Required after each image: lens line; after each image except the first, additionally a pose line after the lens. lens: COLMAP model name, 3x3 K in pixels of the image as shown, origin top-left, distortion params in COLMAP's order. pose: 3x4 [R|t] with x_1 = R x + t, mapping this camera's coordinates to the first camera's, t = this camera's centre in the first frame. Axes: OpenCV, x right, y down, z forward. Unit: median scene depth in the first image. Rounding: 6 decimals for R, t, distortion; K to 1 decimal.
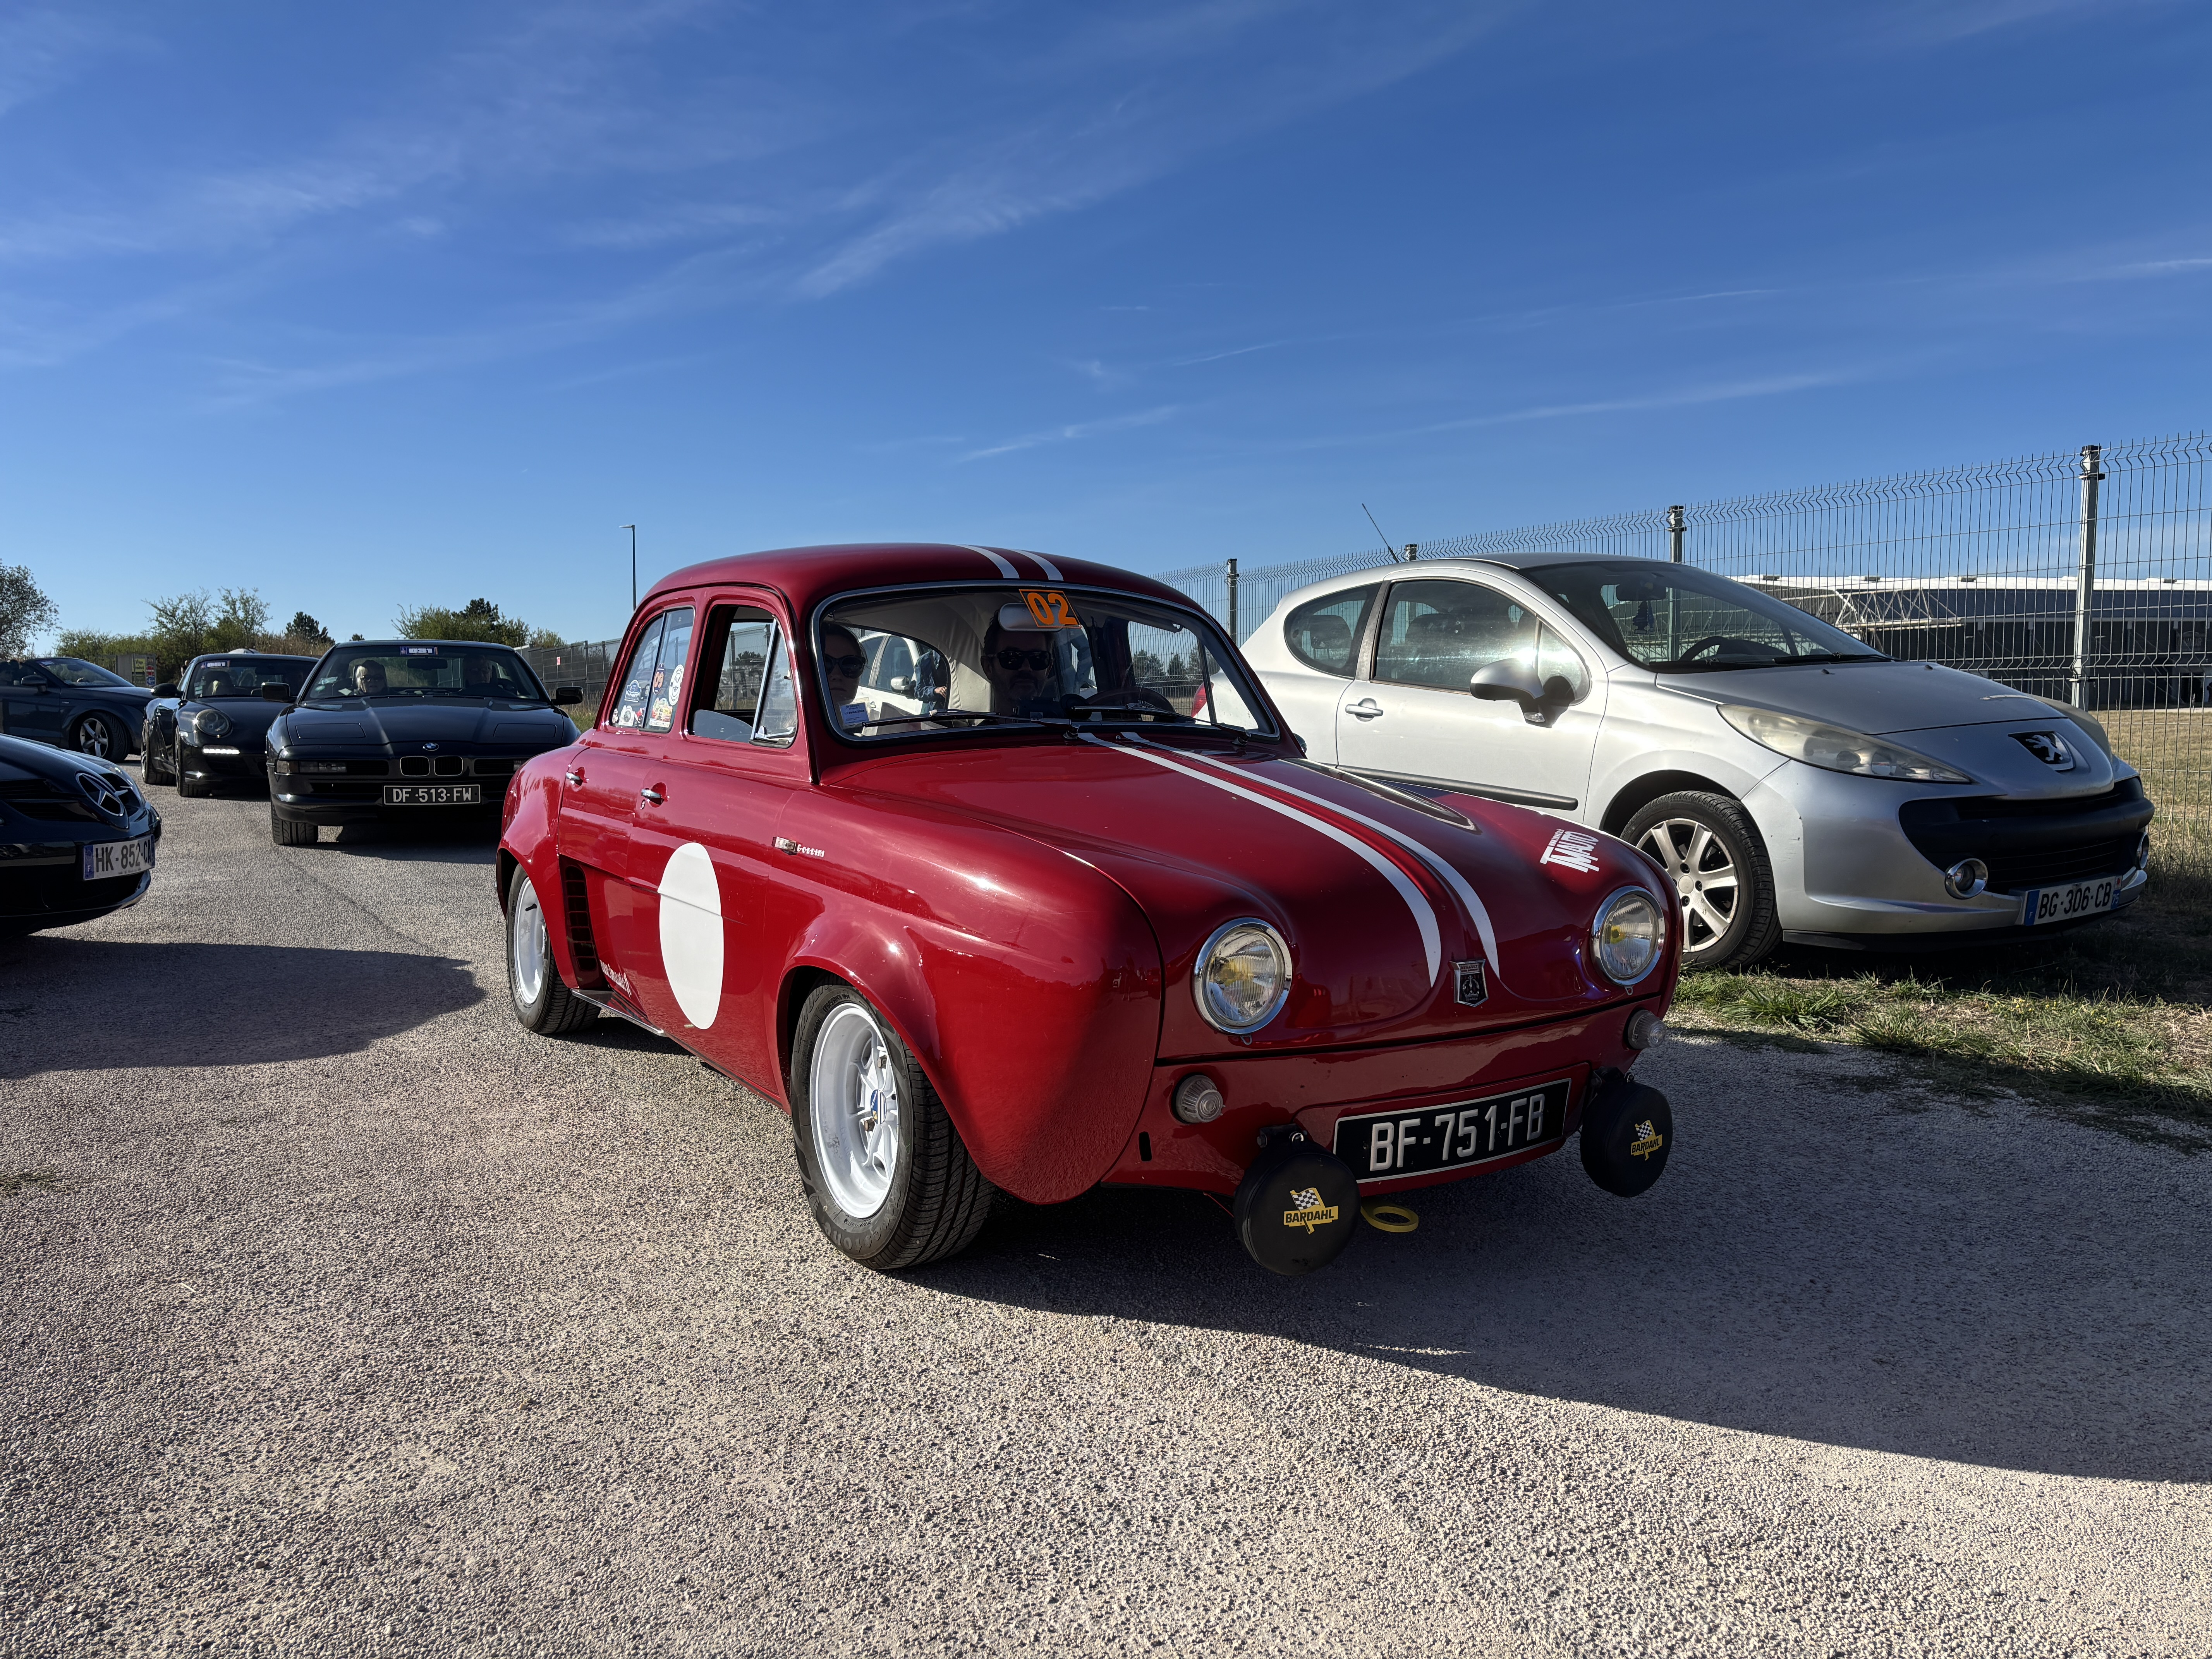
lens RADIAL K [[1629.4, 0, 1121.1], [0, 1629.4, 863.6], [0, 0, 1]] dist [0.046405, -0.048962]
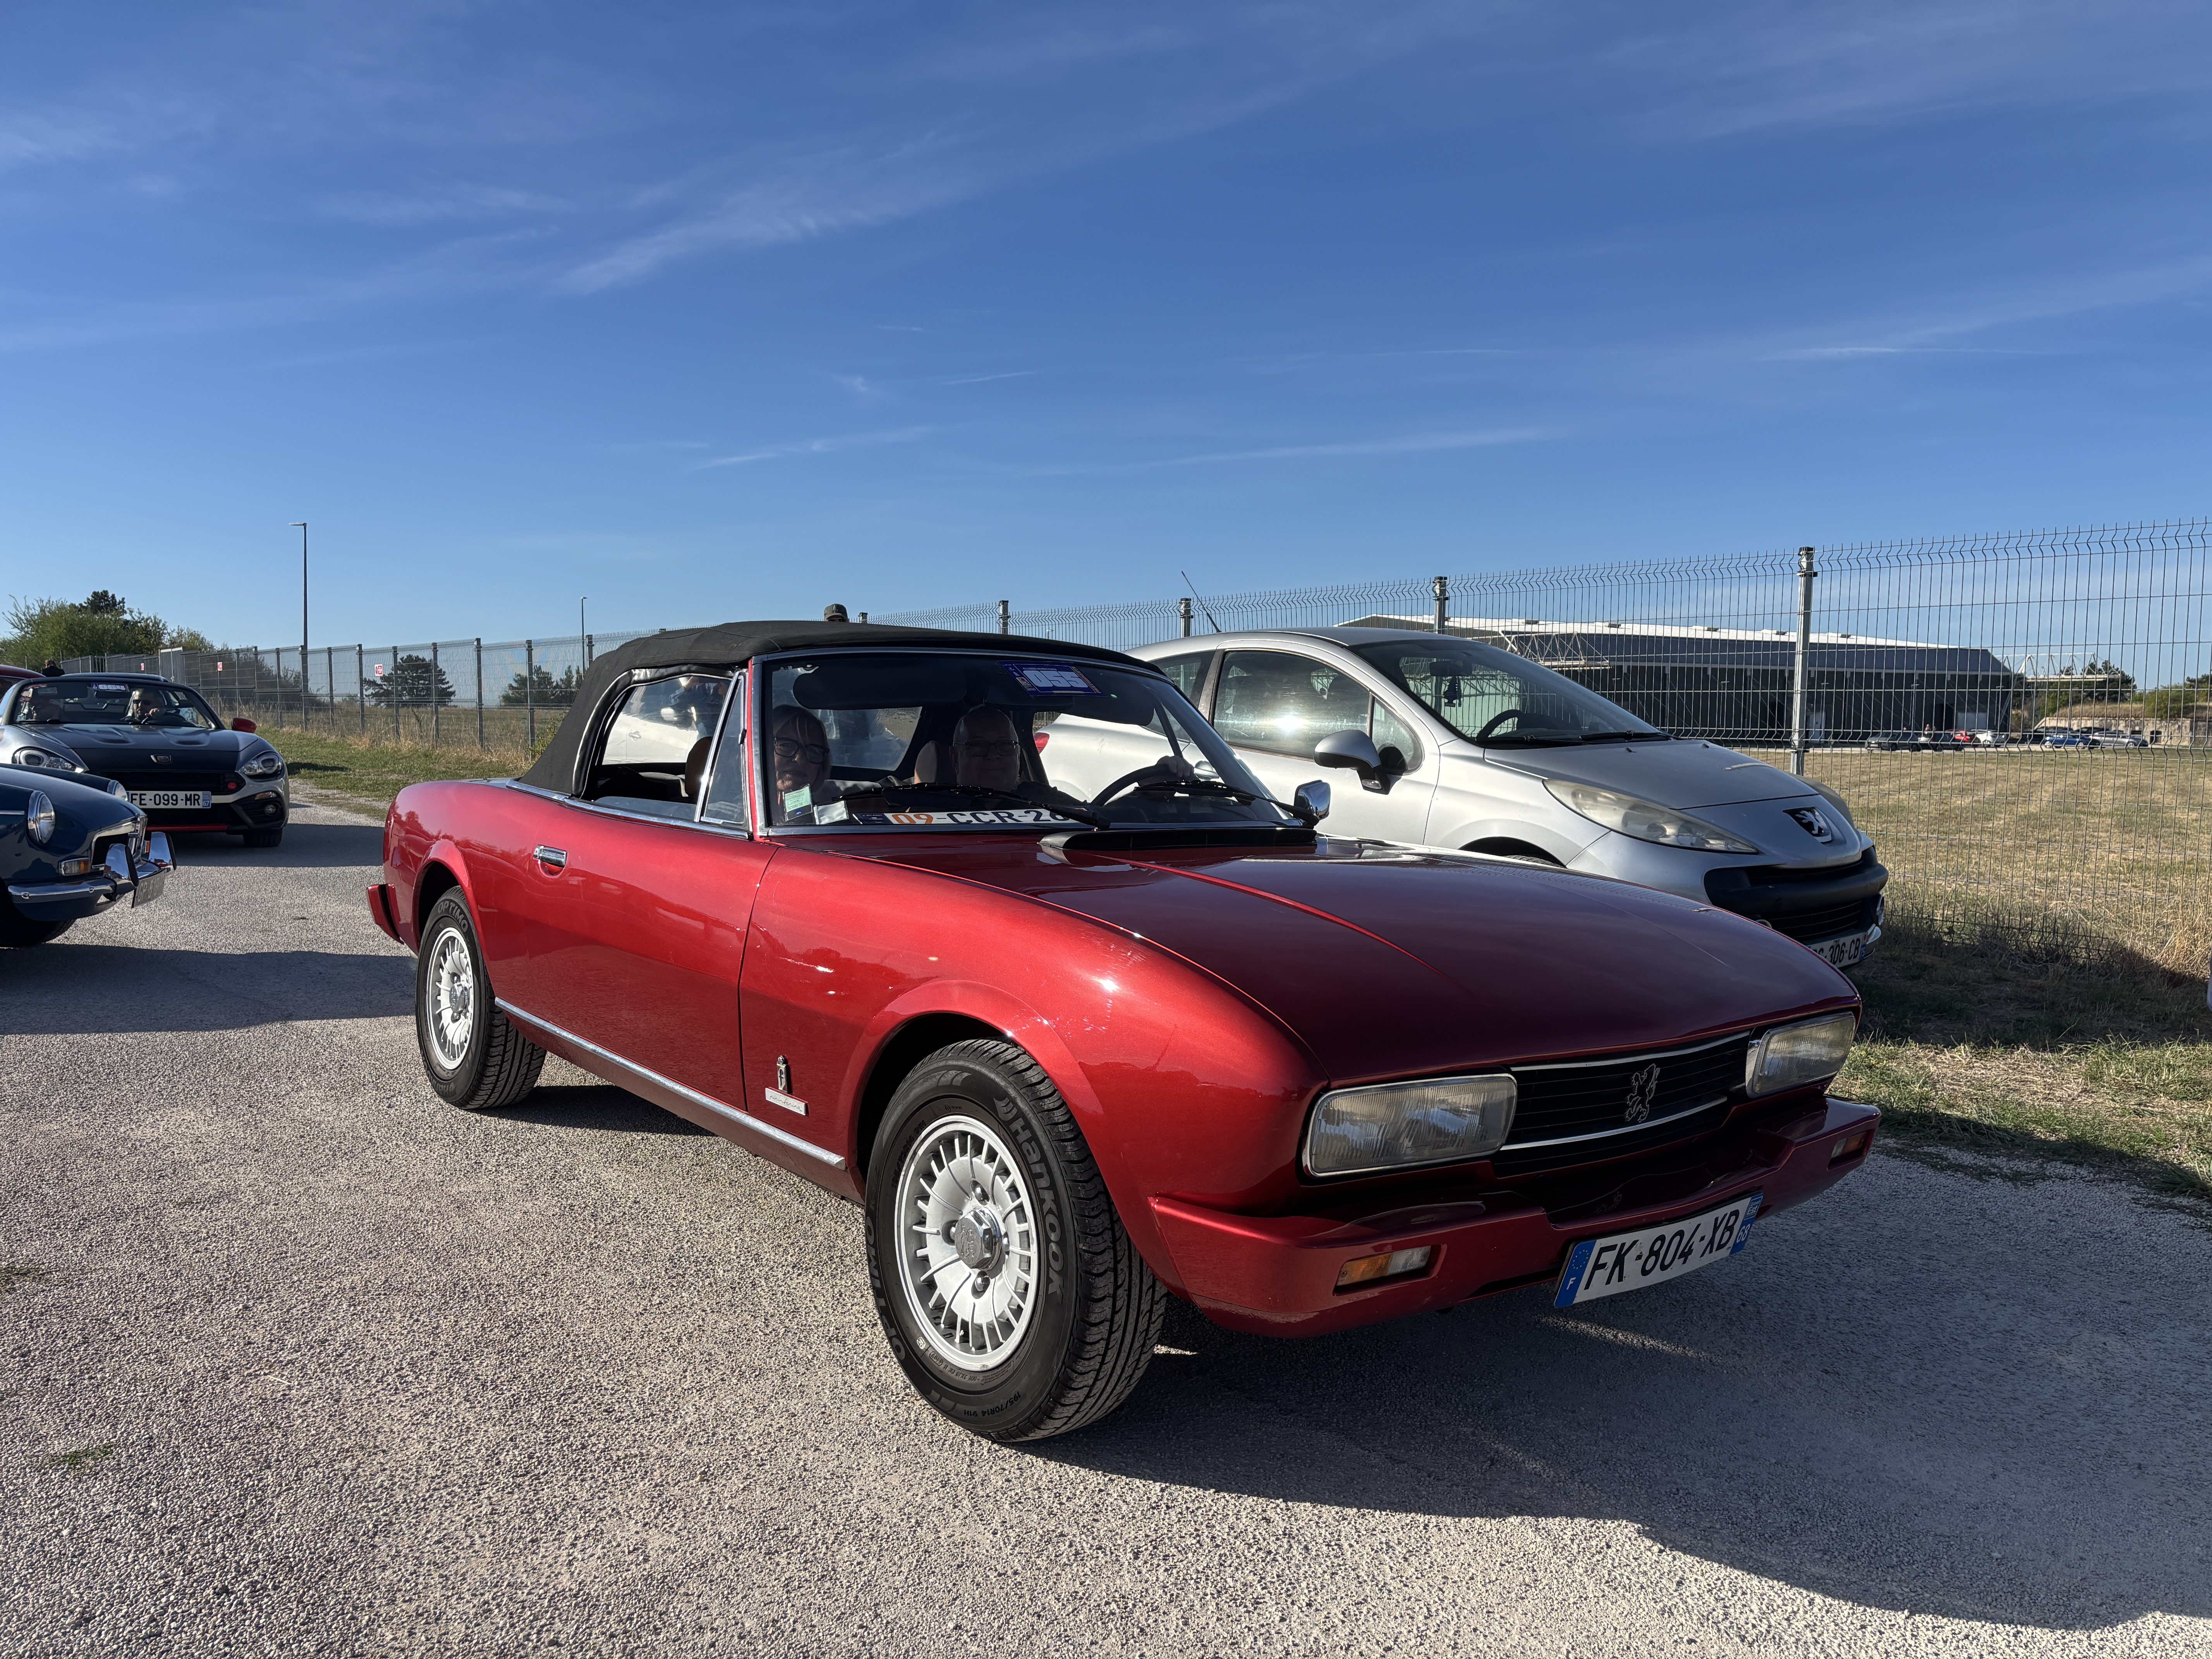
lens RADIAL K [[1629.4, 0, 1116.0], [0, 1629.4, 858.1], [0, 0, 1]] dist [0.046405, -0.048962]
pose [[0.983264, 0.007121, 0.182047, -0.123082], [-0.004314, 0.999866, -0.015807, -0.023818], [-0.182135, 0.014757, 0.983163, -0.043450]]
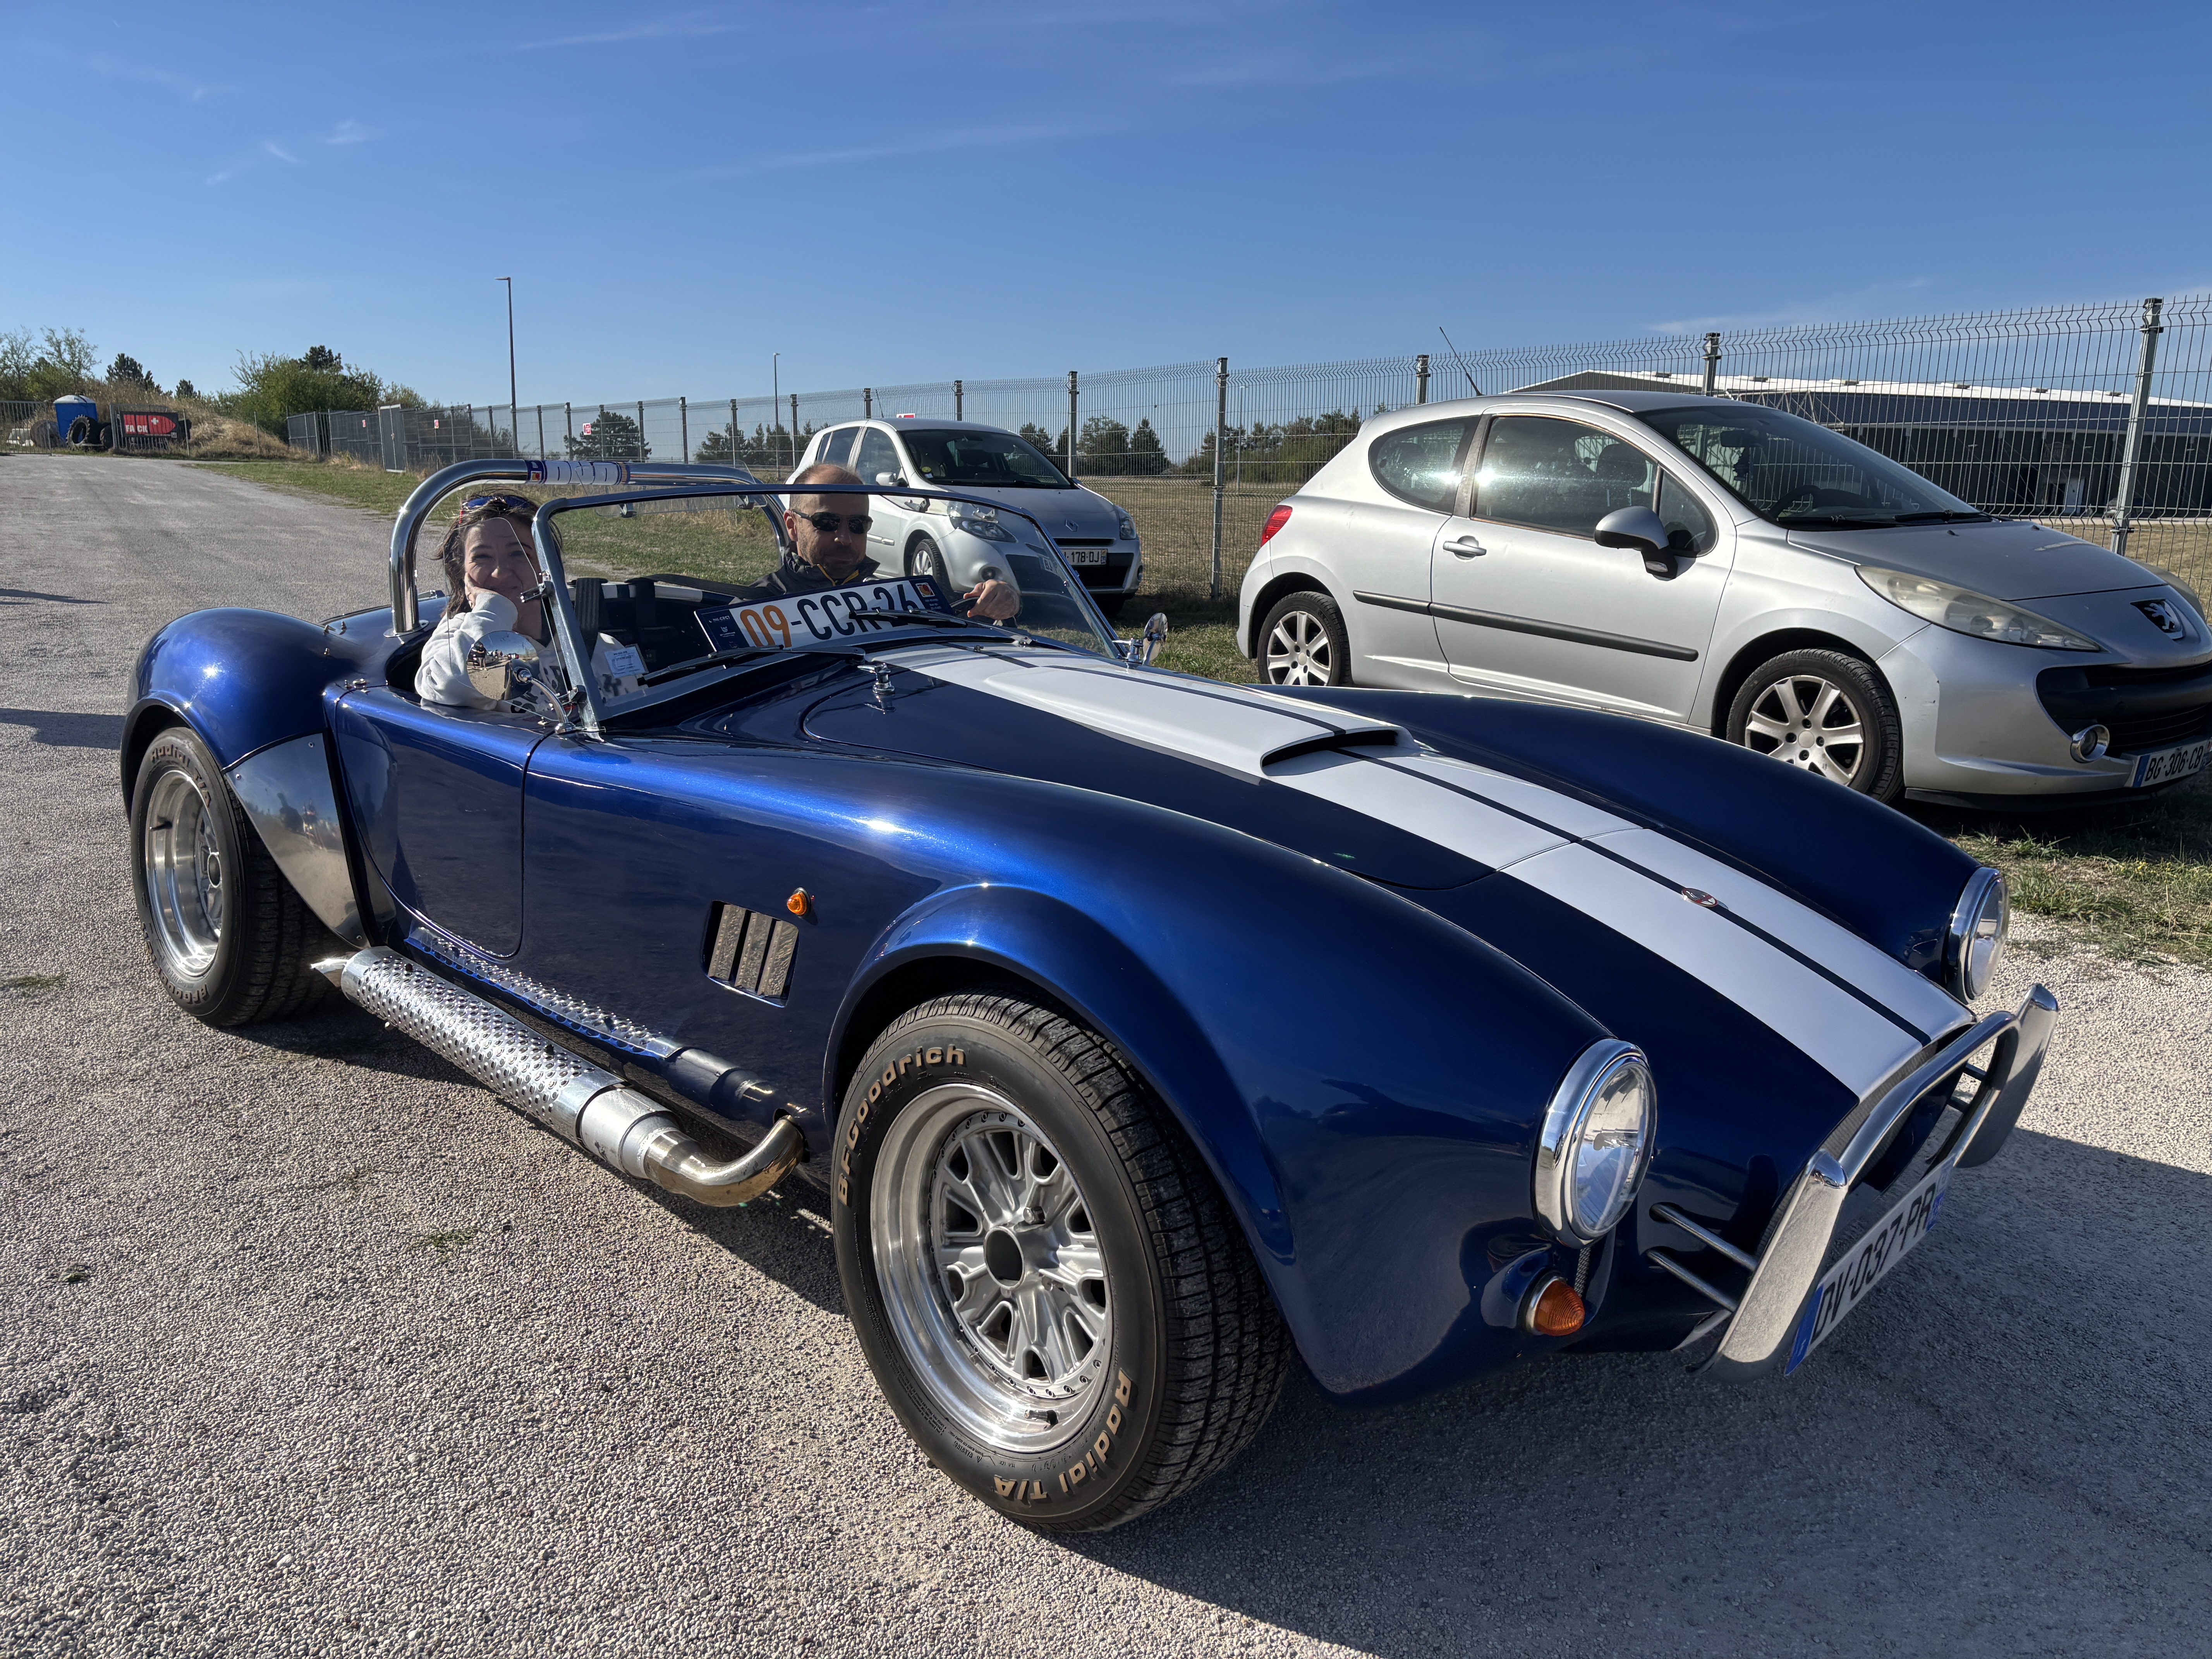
lens RADIAL K [[1629.4, 0, 1121.2], [0, 1629.4, 856.7], [0, 0, 1]] dist [0.046405, -0.048962]
pose [[0.996942, 0.013126, 0.077039, -0.165841], [-0.022758, 0.991830, 0.125522, -0.033890], [-0.074762, -0.126891, 0.989095, -0.002876]]
